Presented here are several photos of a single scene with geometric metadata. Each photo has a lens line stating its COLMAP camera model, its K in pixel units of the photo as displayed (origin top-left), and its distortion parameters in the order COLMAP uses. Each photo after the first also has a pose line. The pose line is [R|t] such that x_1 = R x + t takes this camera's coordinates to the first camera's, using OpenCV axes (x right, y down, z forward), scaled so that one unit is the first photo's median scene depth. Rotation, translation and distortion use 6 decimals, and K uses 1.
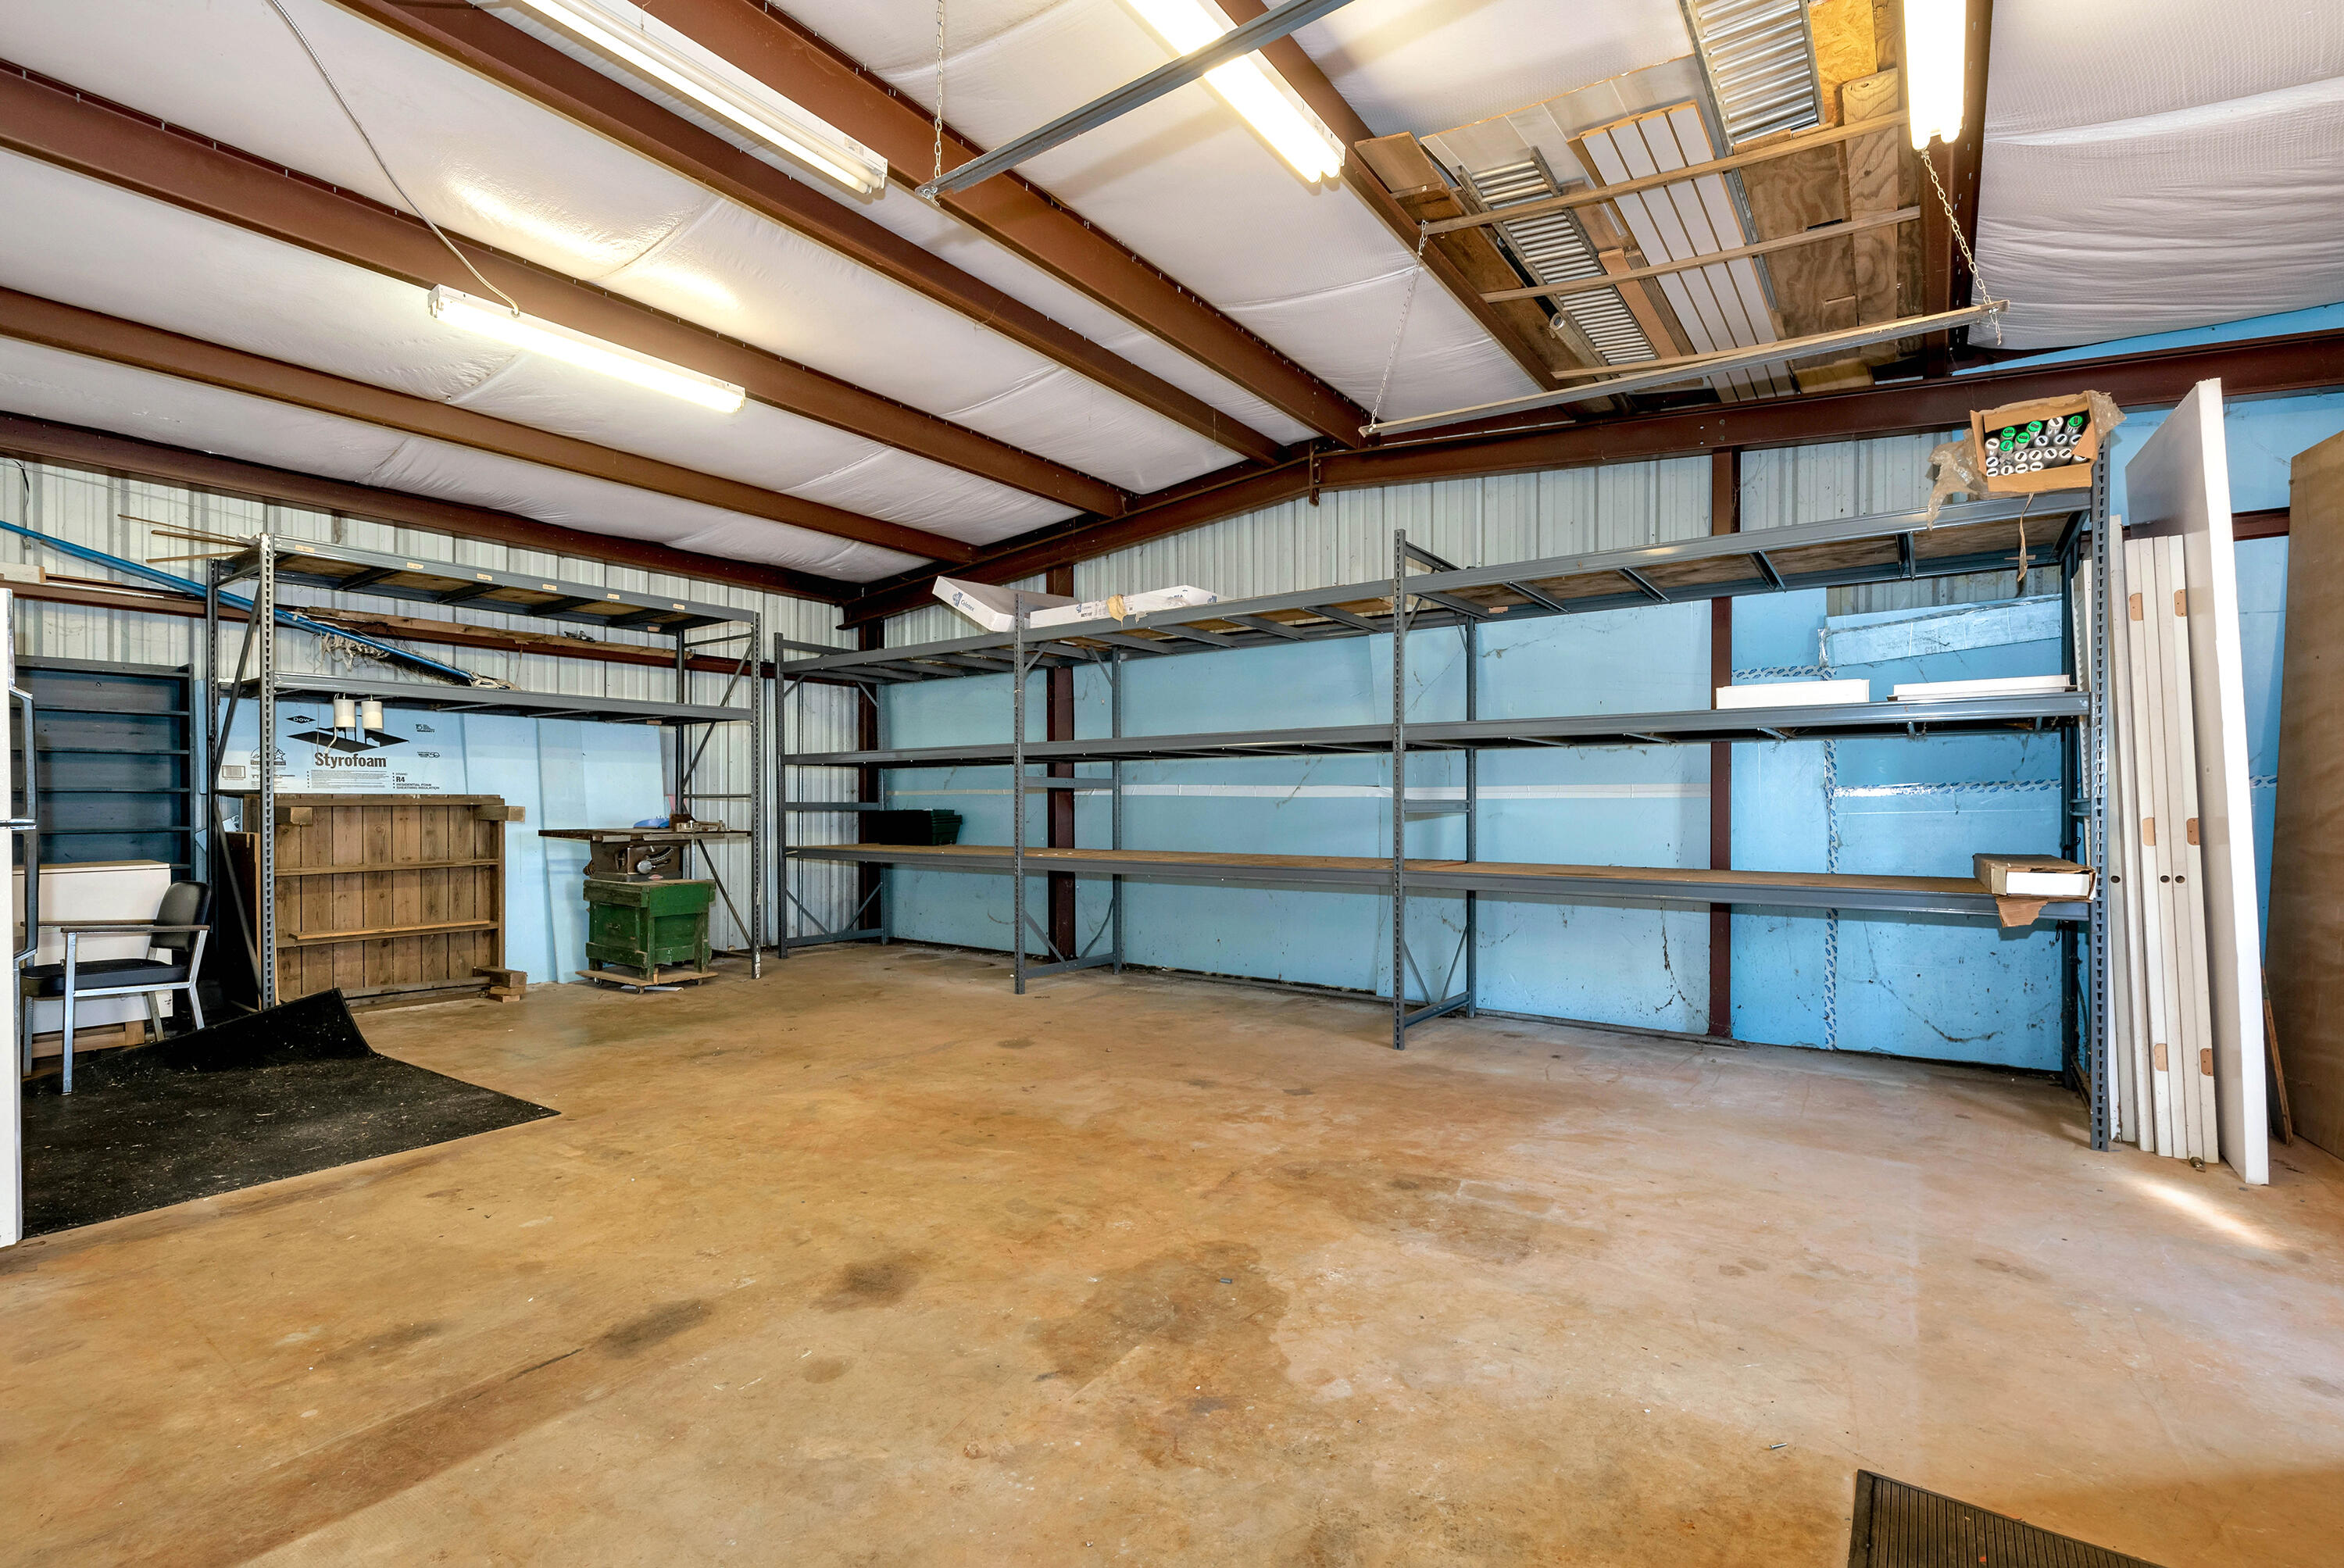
lens RADIAL K [[1050.6, 0, 1171.5], [0, 1050.6, 786.9], [0, 0, 1]] dist [0.008183, -0.000010]
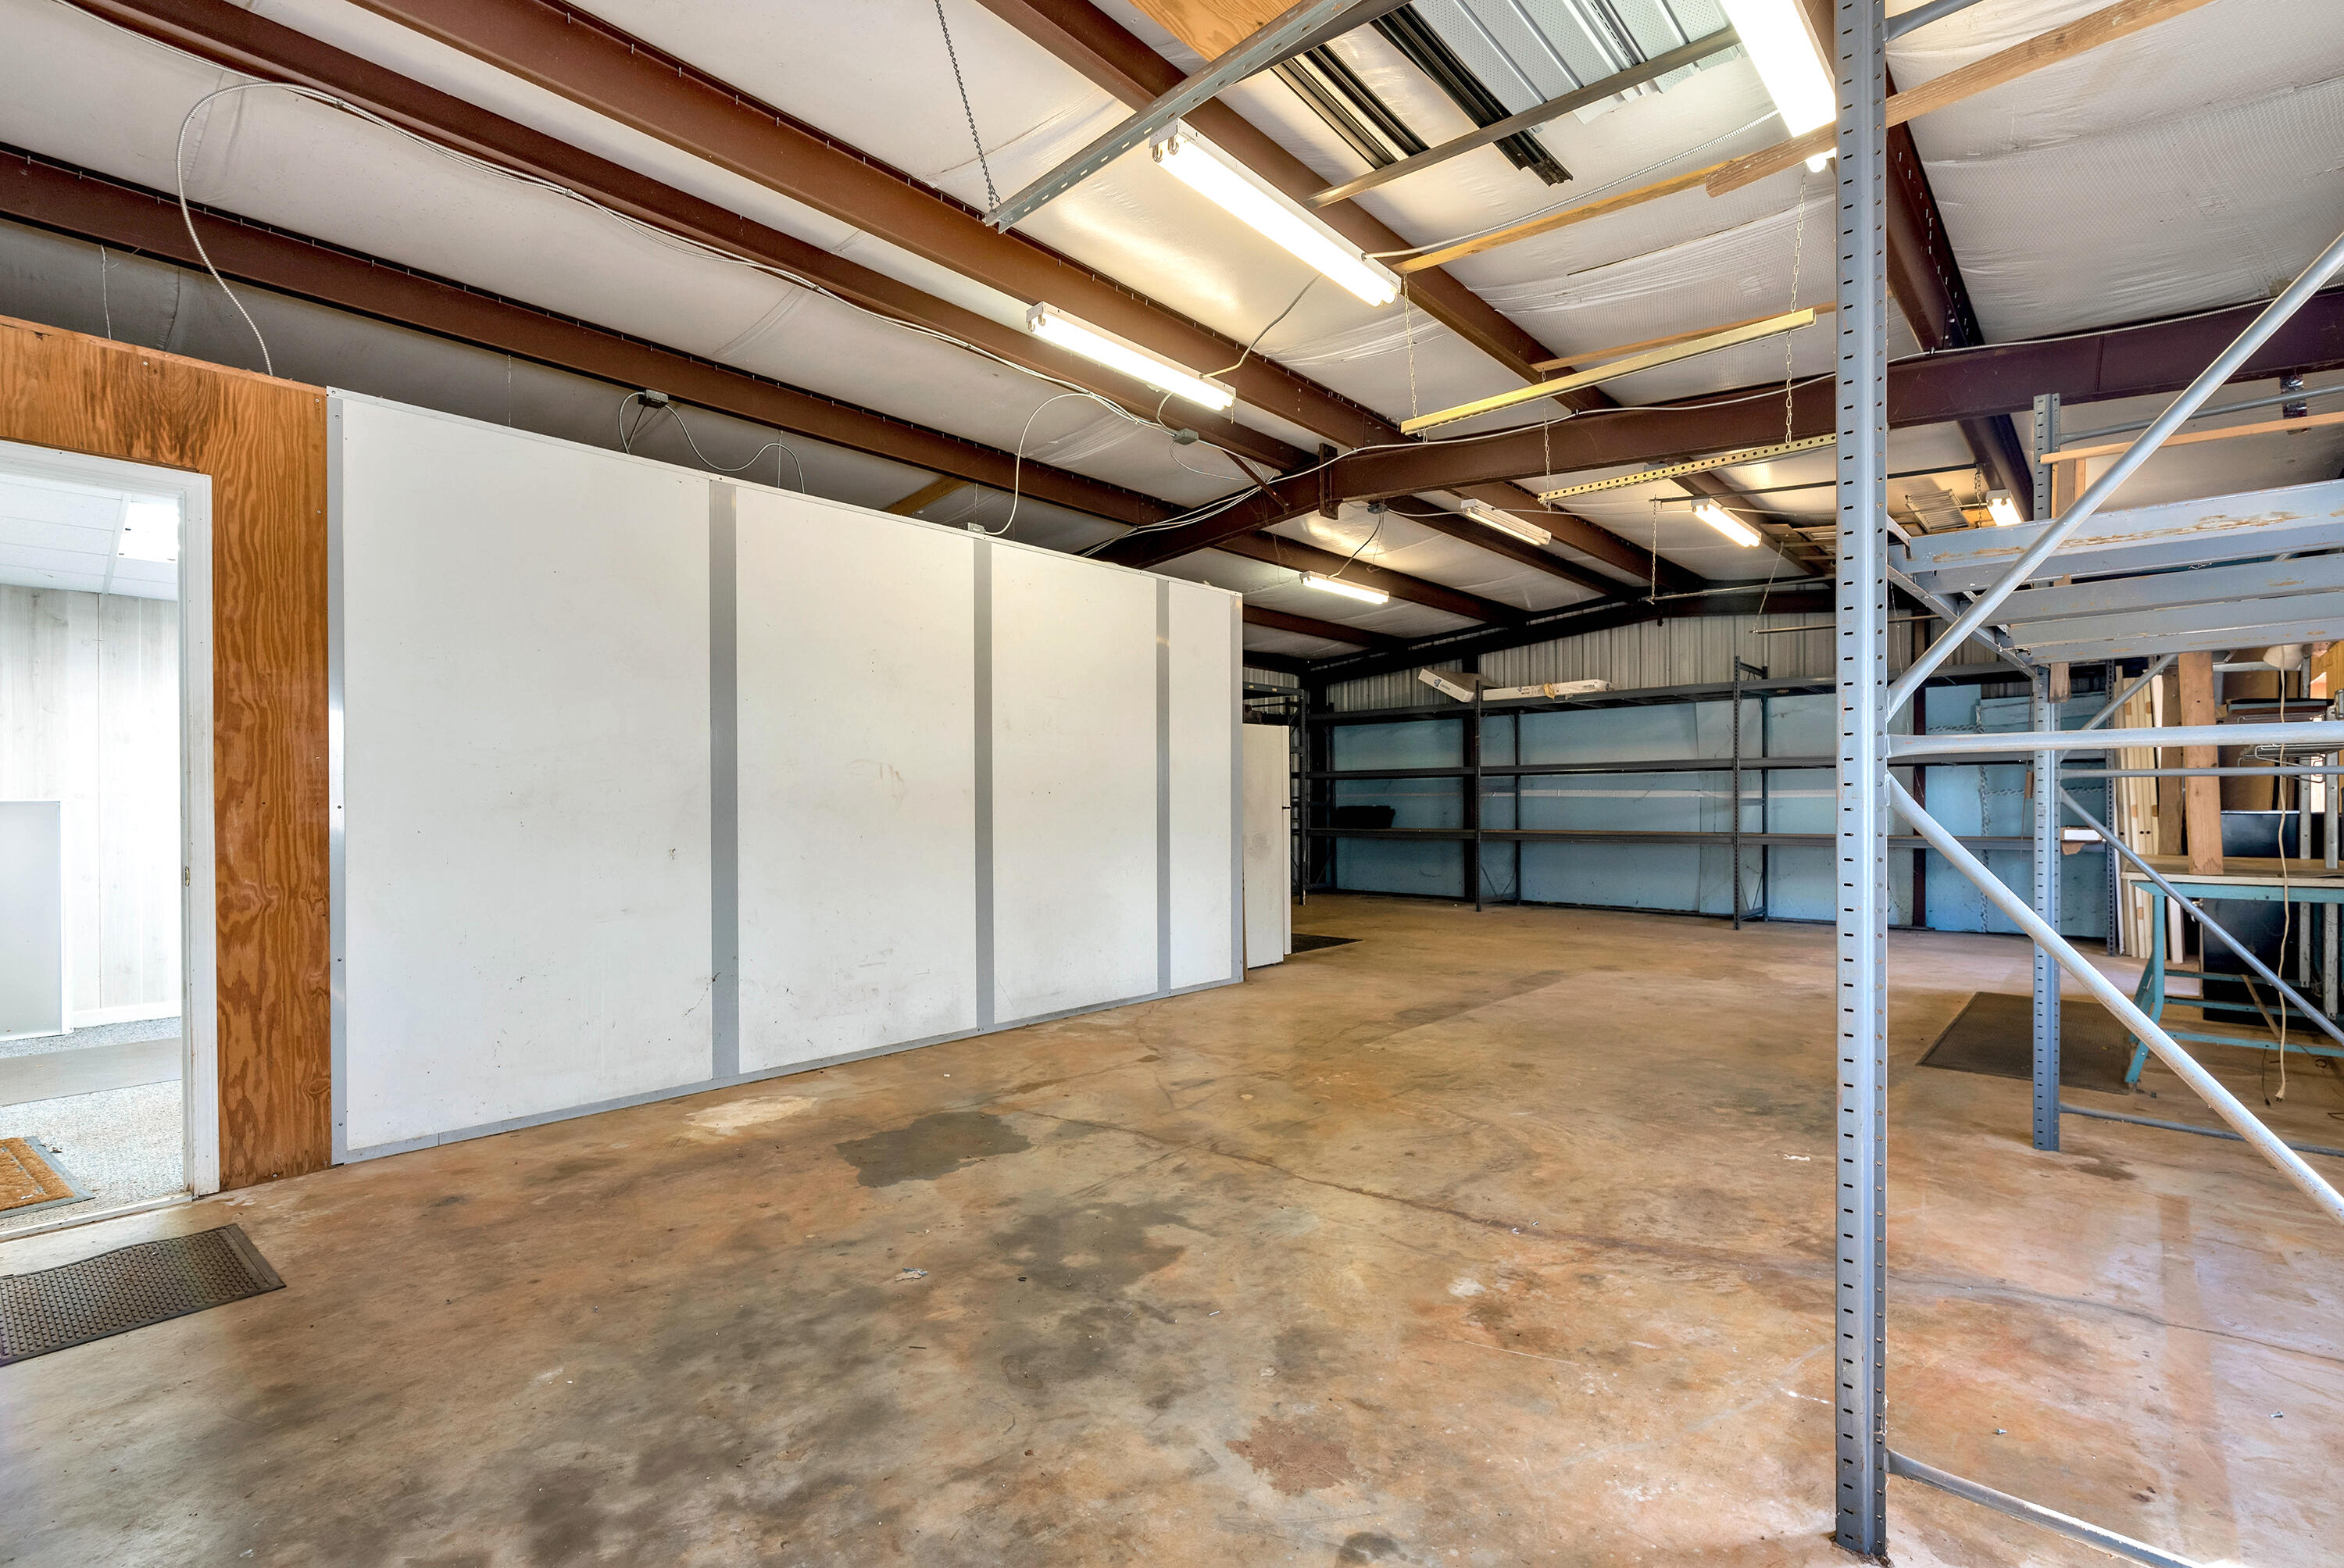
lens RADIAL K [[1050.6, 0, 1175.6], [0, 1050.6, 795.3], [0, 0, 1]] dist [0.008183, -0.000010]
pose [[0.994858, -0.006523, -0.101073, -0.618105], [0.007505, 0.999928, 0.009336, -0.020234], [0.101005, -0.010047, 0.994835, -1.018953]]
